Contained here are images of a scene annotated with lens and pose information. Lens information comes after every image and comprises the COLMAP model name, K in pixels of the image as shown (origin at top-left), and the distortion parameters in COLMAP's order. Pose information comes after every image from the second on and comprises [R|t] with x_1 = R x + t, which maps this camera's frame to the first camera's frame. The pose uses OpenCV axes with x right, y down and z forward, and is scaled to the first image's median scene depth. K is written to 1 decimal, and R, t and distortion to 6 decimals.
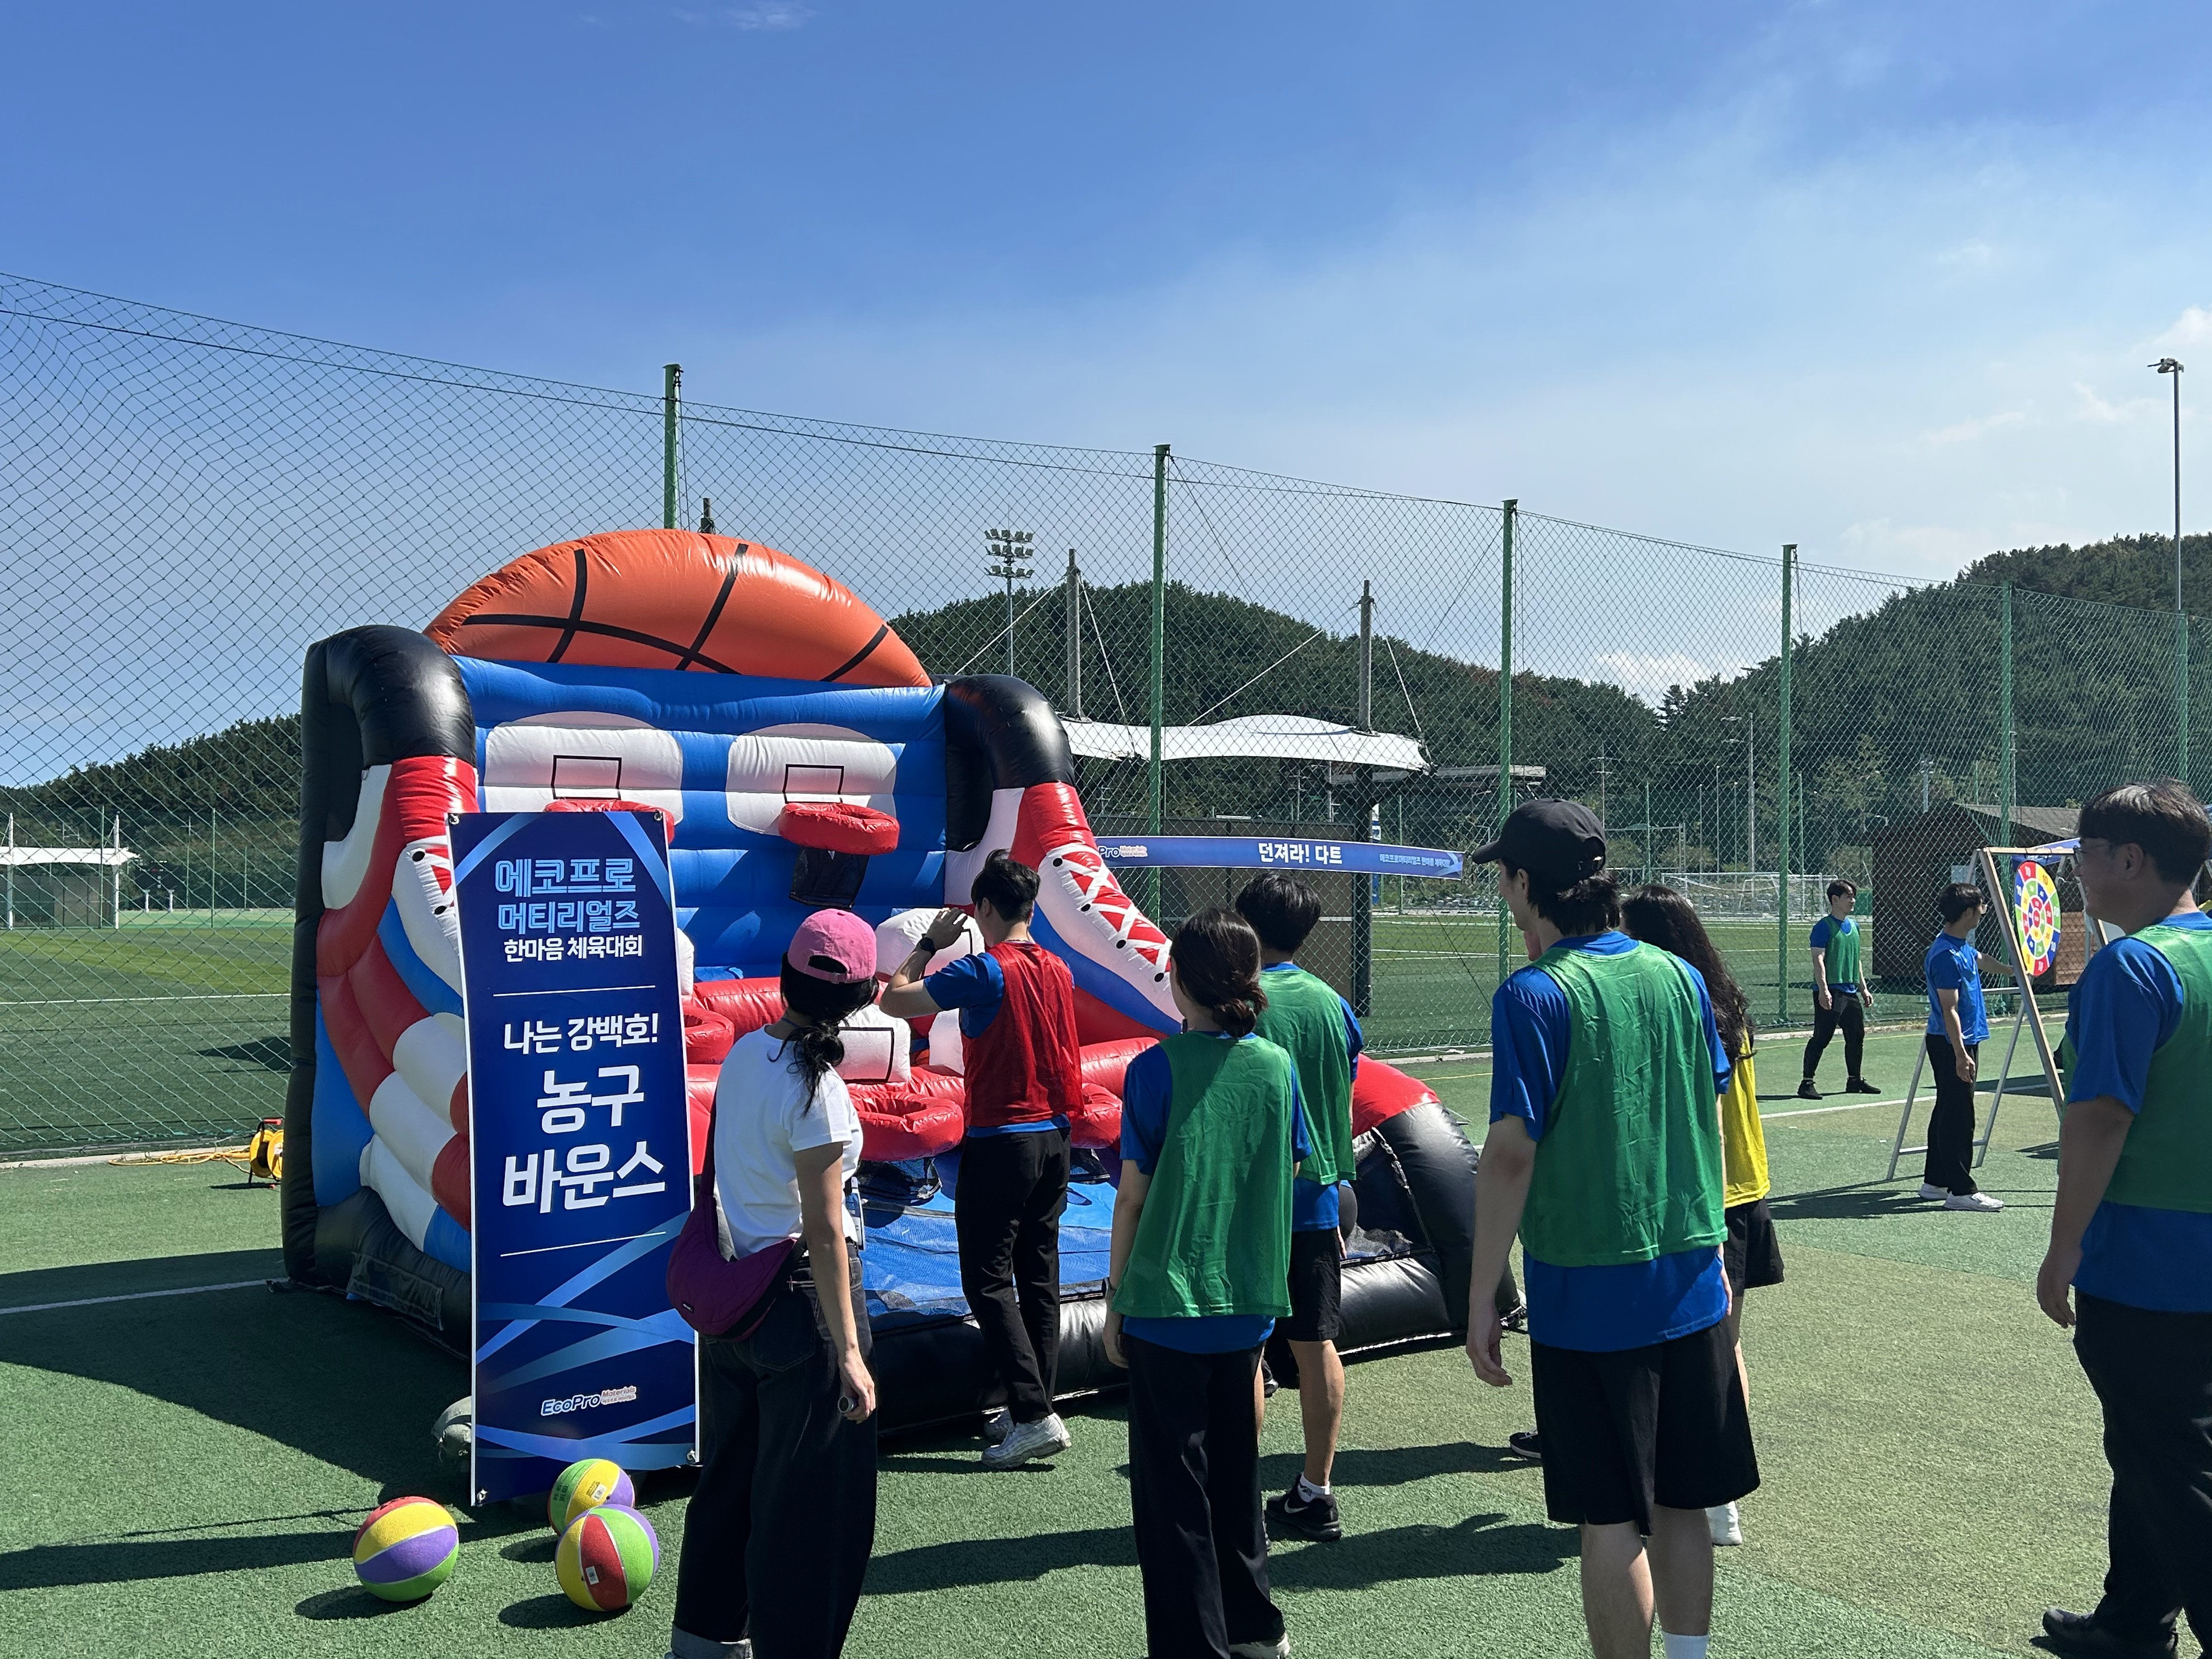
lens RADIAL K [[2011.7, 0, 1137.6], [0, 2011.7, 781.4], [0, 0, 1]] dist [0.101094, -0.215787]
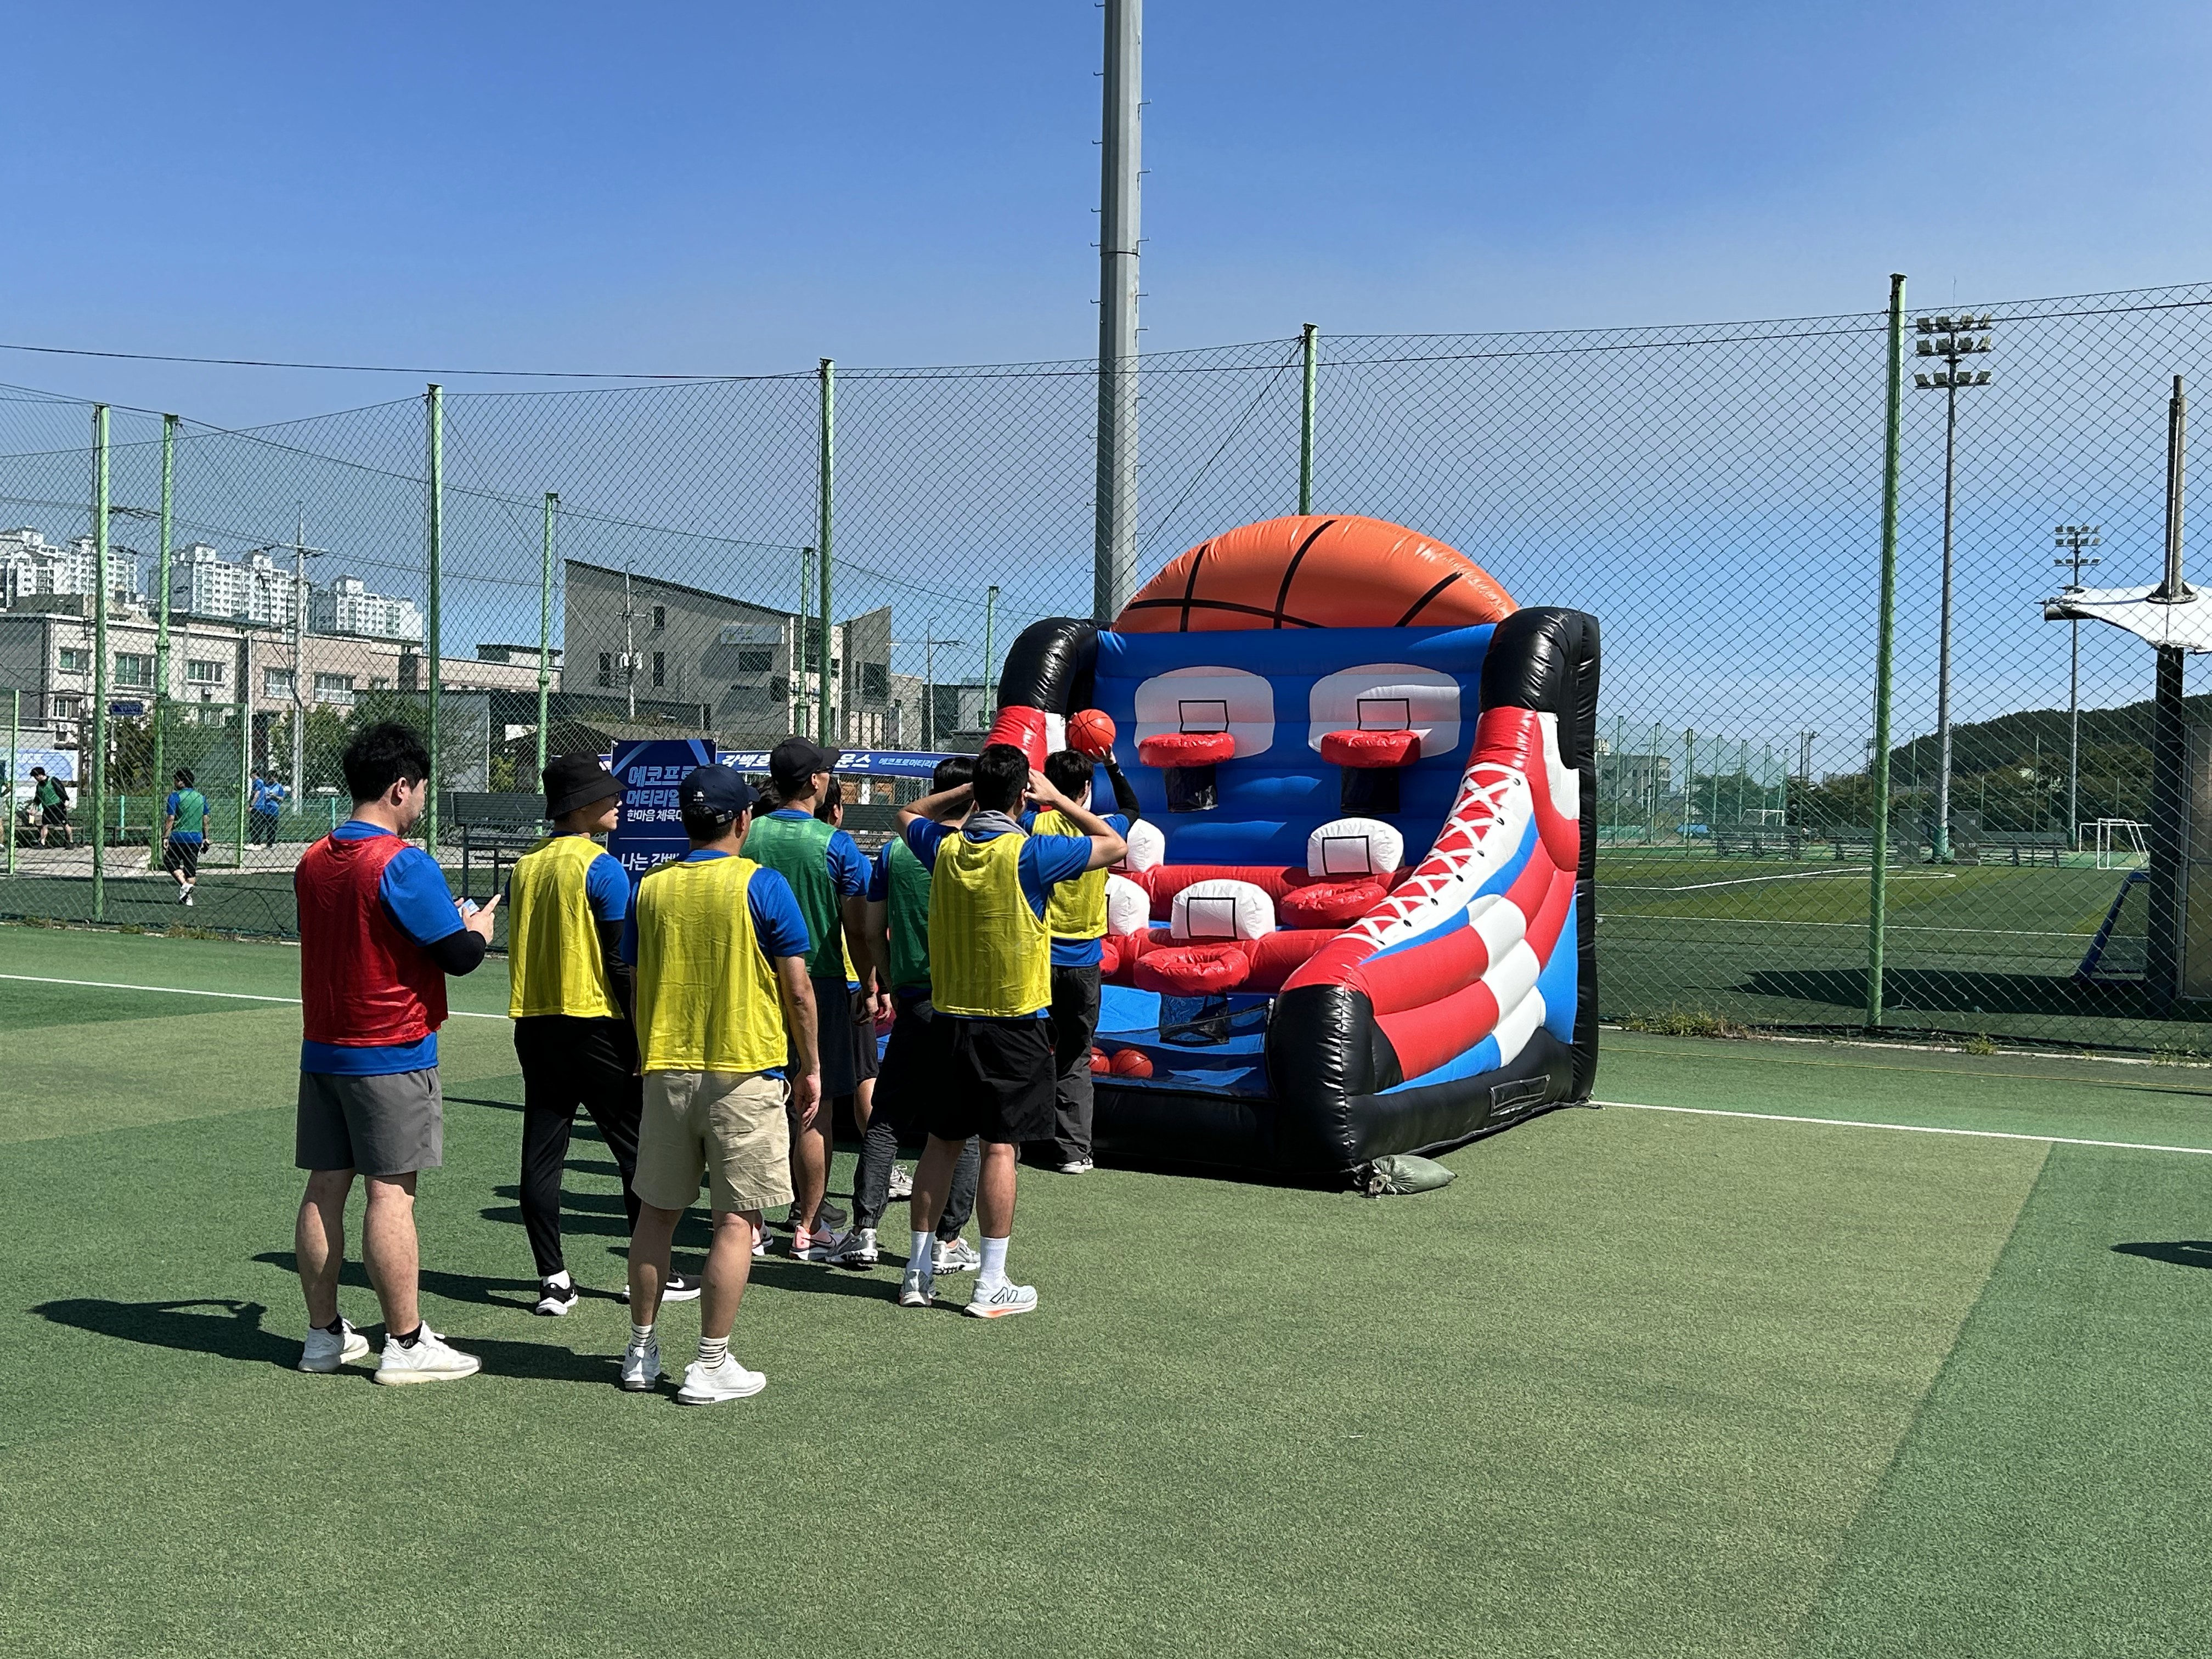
lens RADIAL K [[2430.3, 0, 1112.4], [0, 2430.3, 857.1], [0, 0, 1]] dist [0.156598, -0.435069]
pose [[0.459277, 0.024315, -0.887960, 1.081948], [0.025458, 0.998854, 0.040519, 0.024035], [0.887928, -0.041215, 0.458132, 0.204732]]
